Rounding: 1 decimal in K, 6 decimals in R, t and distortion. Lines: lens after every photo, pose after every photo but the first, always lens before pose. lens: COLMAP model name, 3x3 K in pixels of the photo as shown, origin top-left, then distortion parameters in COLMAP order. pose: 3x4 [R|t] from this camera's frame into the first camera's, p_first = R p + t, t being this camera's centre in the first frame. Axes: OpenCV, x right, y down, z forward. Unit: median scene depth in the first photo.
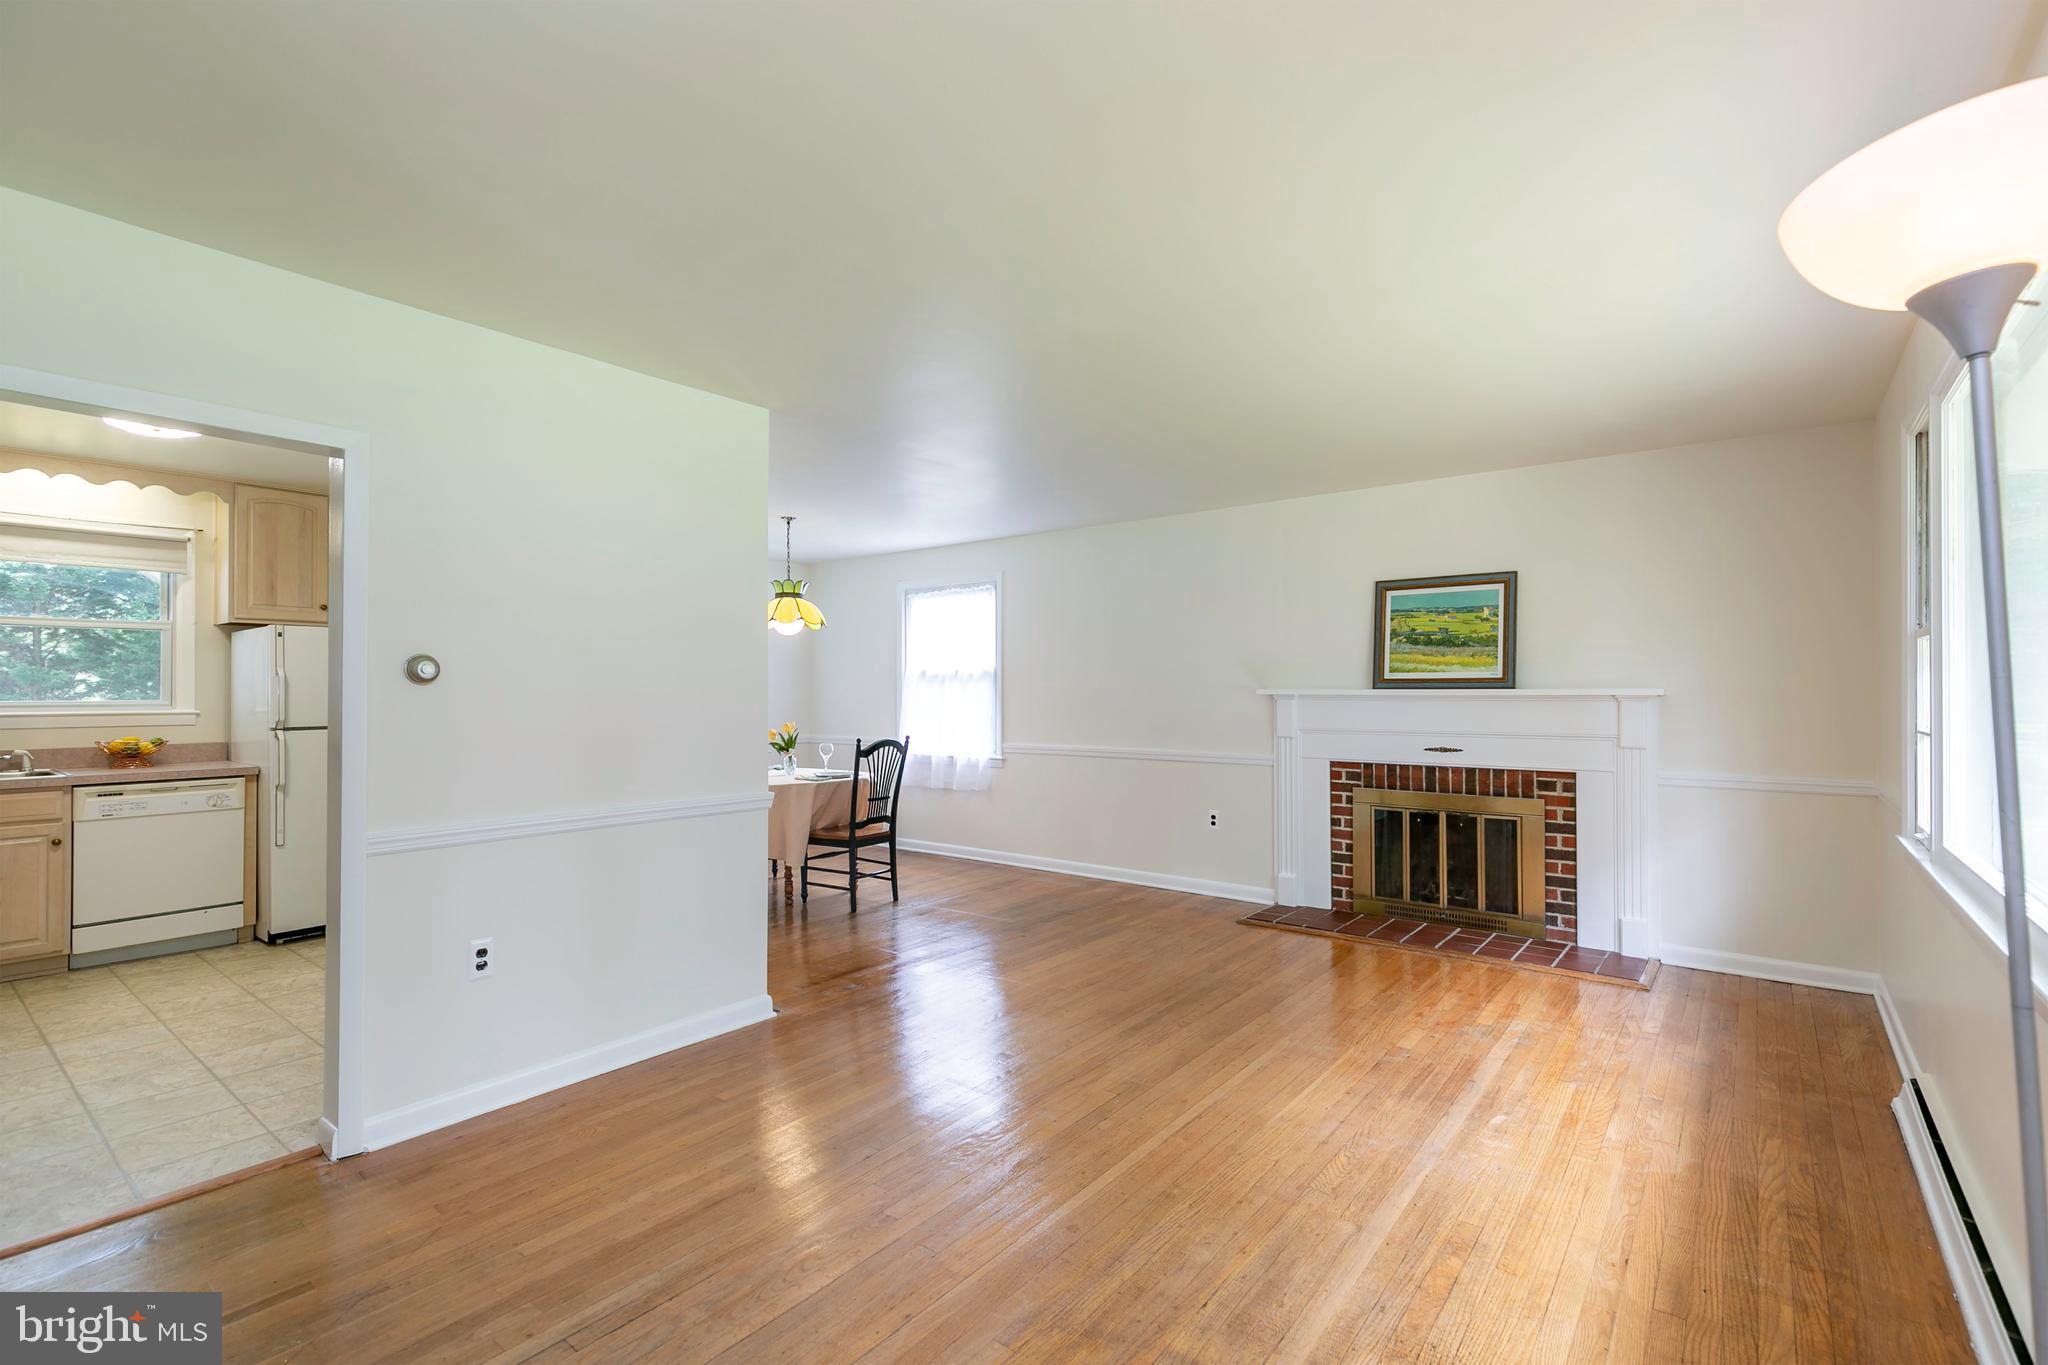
lens RADIAL K [[929.9, 0, 1024.0], [0, 929.9, 682.5], [0, 0, 1]] dist [0.001744, 0.000189]
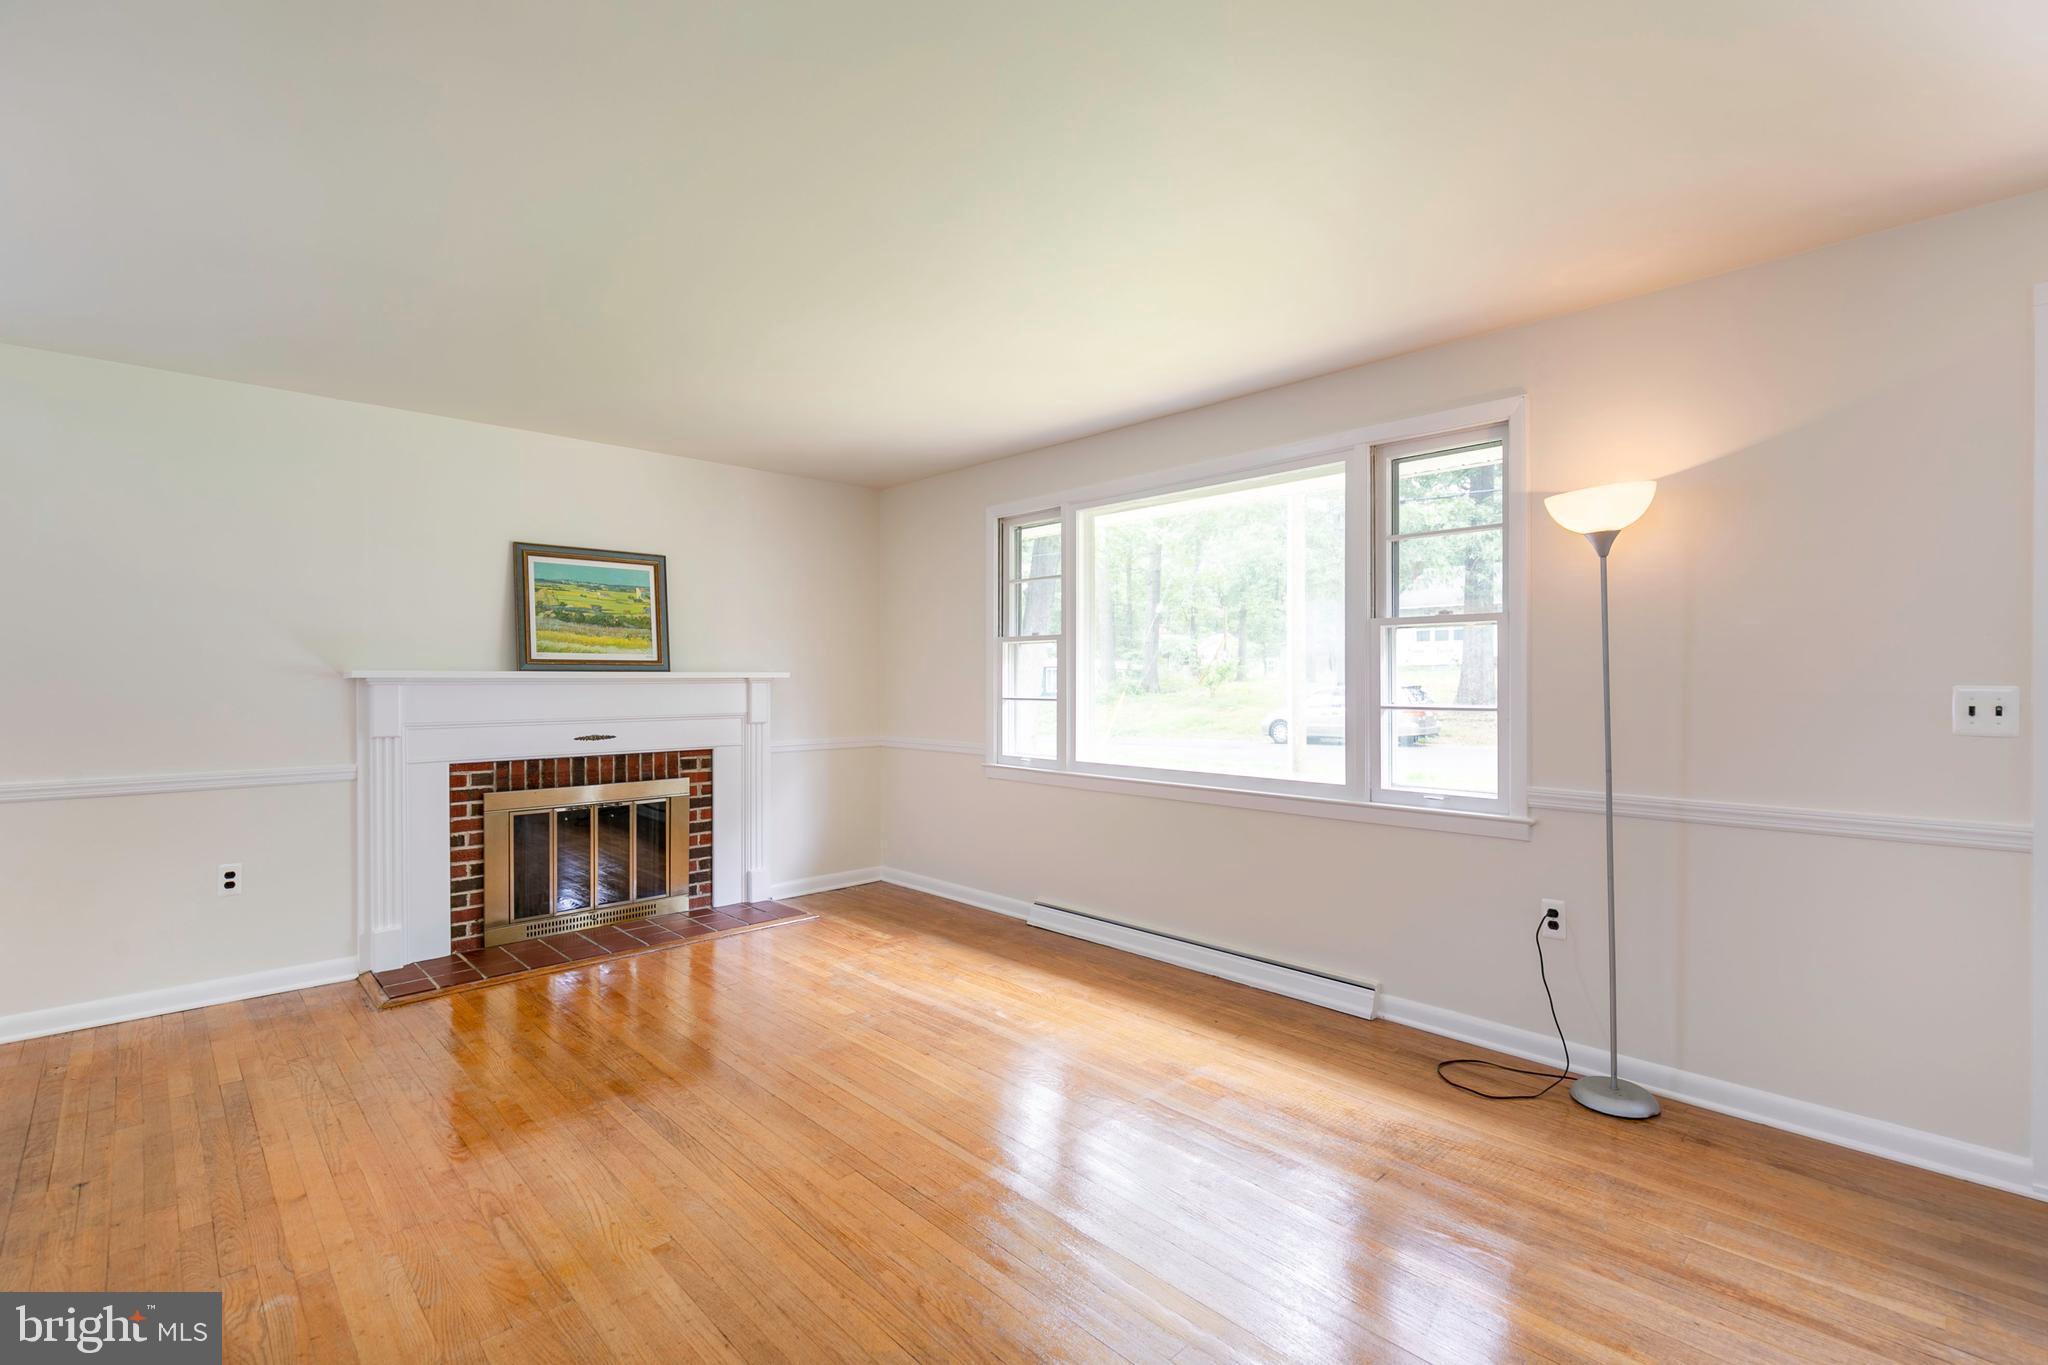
lens RADIAL K [[929.9, 0, 1024.0], [0, 929.9, 682.5], [0, 0, 1]] dist [0.001744, 0.000189]
pose [[0.131350, -0.002581, 0.991333, -0.409086], [-0.006212, 0.999975, 0.003427, 0.012028], [-0.991317, -0.006608, 0.131331, 0.461812]]
